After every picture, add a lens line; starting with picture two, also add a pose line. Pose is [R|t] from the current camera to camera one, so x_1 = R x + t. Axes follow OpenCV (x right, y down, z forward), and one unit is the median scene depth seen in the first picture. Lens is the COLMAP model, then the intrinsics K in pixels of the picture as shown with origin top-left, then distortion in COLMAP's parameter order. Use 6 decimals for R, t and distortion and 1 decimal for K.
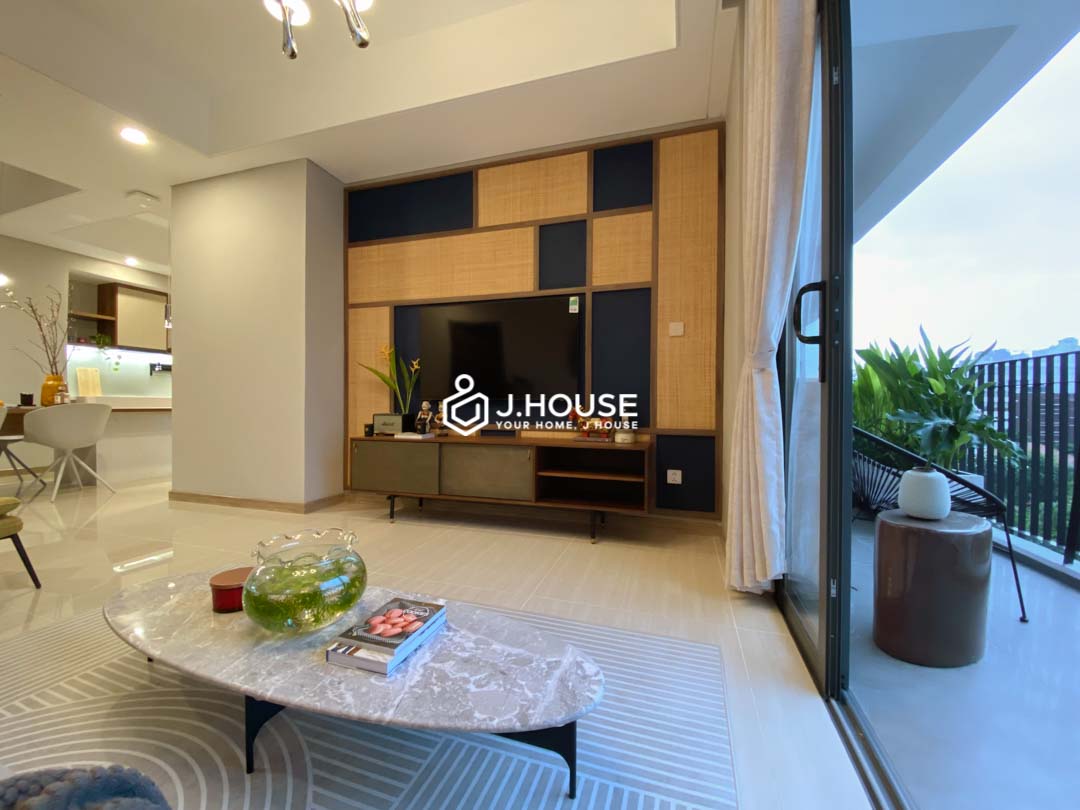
lens RADIAL K [[432.3, 0, 540.0], [0, 432.3, 405.0], [0, 0, 1]] dist [0.000628, -0.000354]
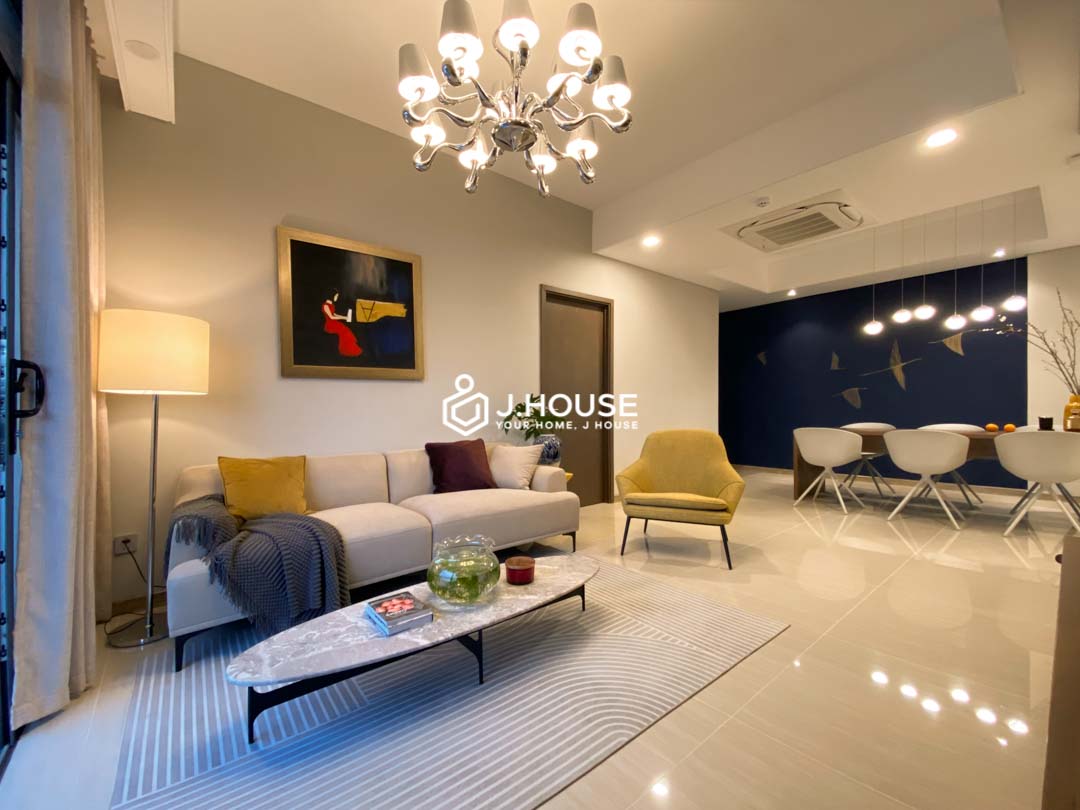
lens RADIAL K [[428.2, 0, 546.6], [0, 428.2, 404.8], [0, 0, 1]] dist [0.001495, -0.018032]
pose [[-0.552009, -0.017194, -0.833661, 0.182392], [0.001400, 0.999767, -0.021547, -0.047402], [0.833837, -0.013062, -0.551856, 0.658142]]
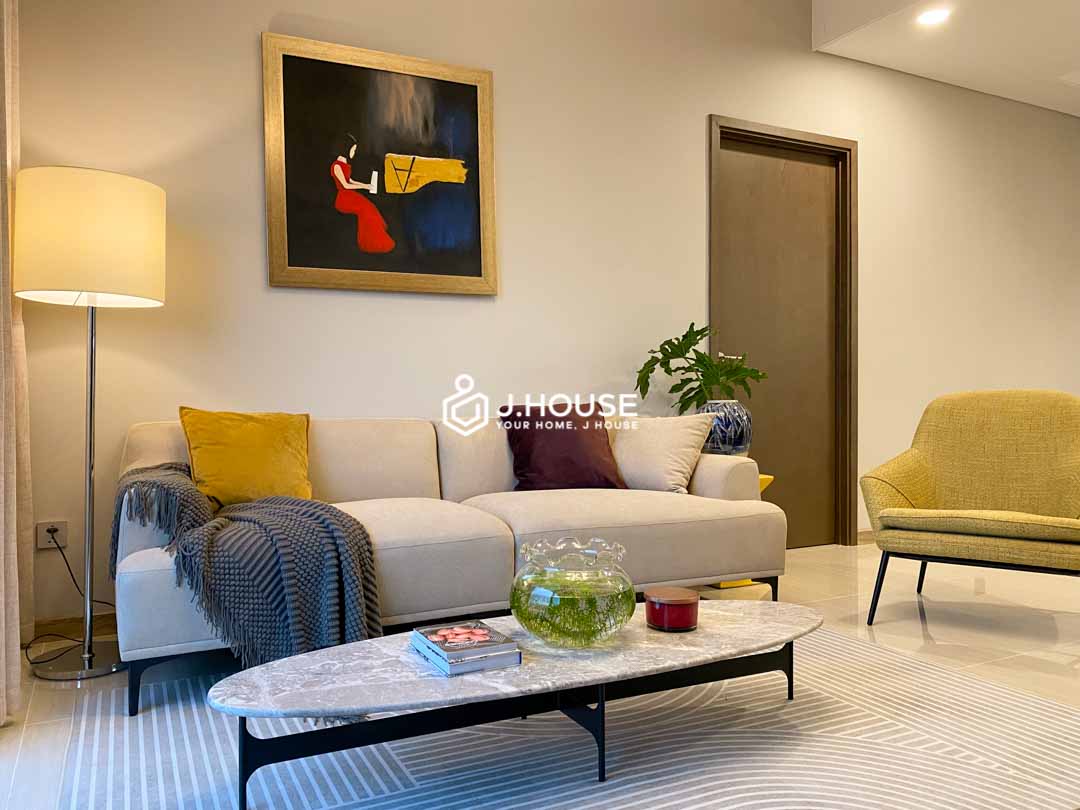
lens RADIAL K [[816.5, 0, 544.2], [0, 816.5, 396.6], [0, 0, 1]] dist [0.035458, -0.111879]
pose [[-0.715139, -0.006134, -0.698956, 0.209753], [-0.004553, 0.999981, -0.004118, 0.005004], [0.698968, 0.000237, -0.715153, 0.675217]]
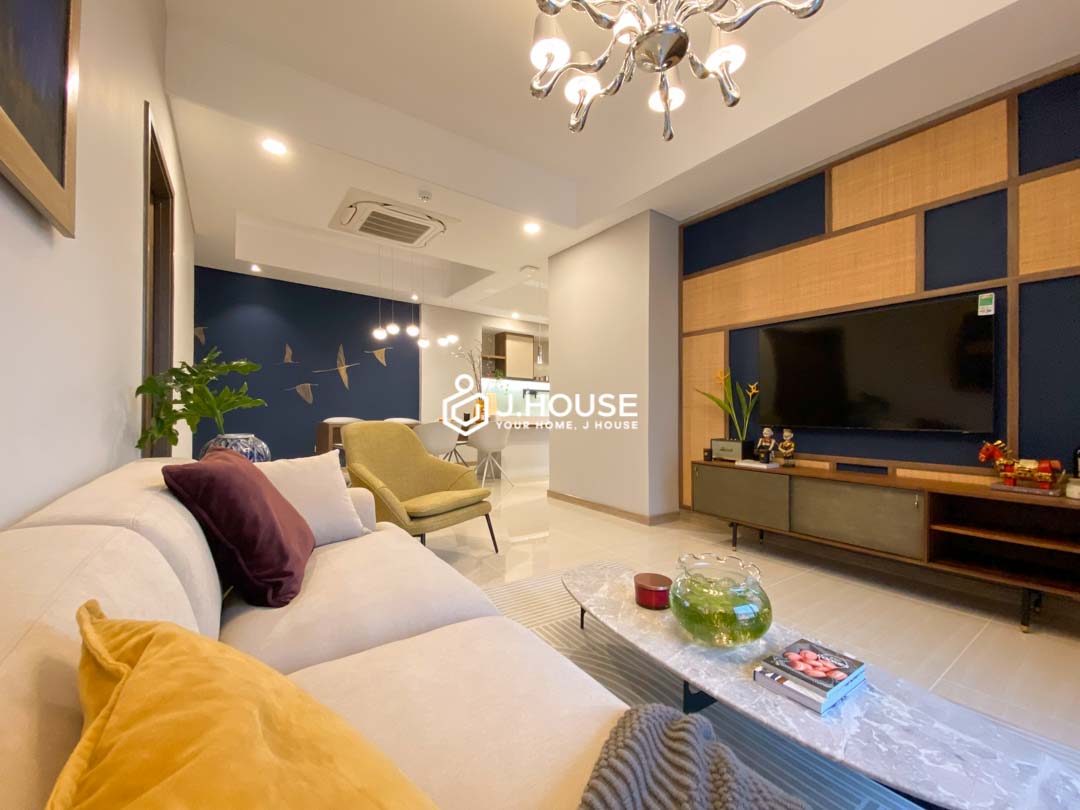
lens RADIAL K [[437.5, 0, 535.1], [0, 437.5, 411.6], [0, 0, 1]] dist [0.000816, -0.009153]
pose [[0.777583, 0.004341, -0.628766, -0.058302], [-0.016463, 0.999774, -0.013457, -0.023556], [0.628565, 0.020816, 0.777478, -0.072732]]
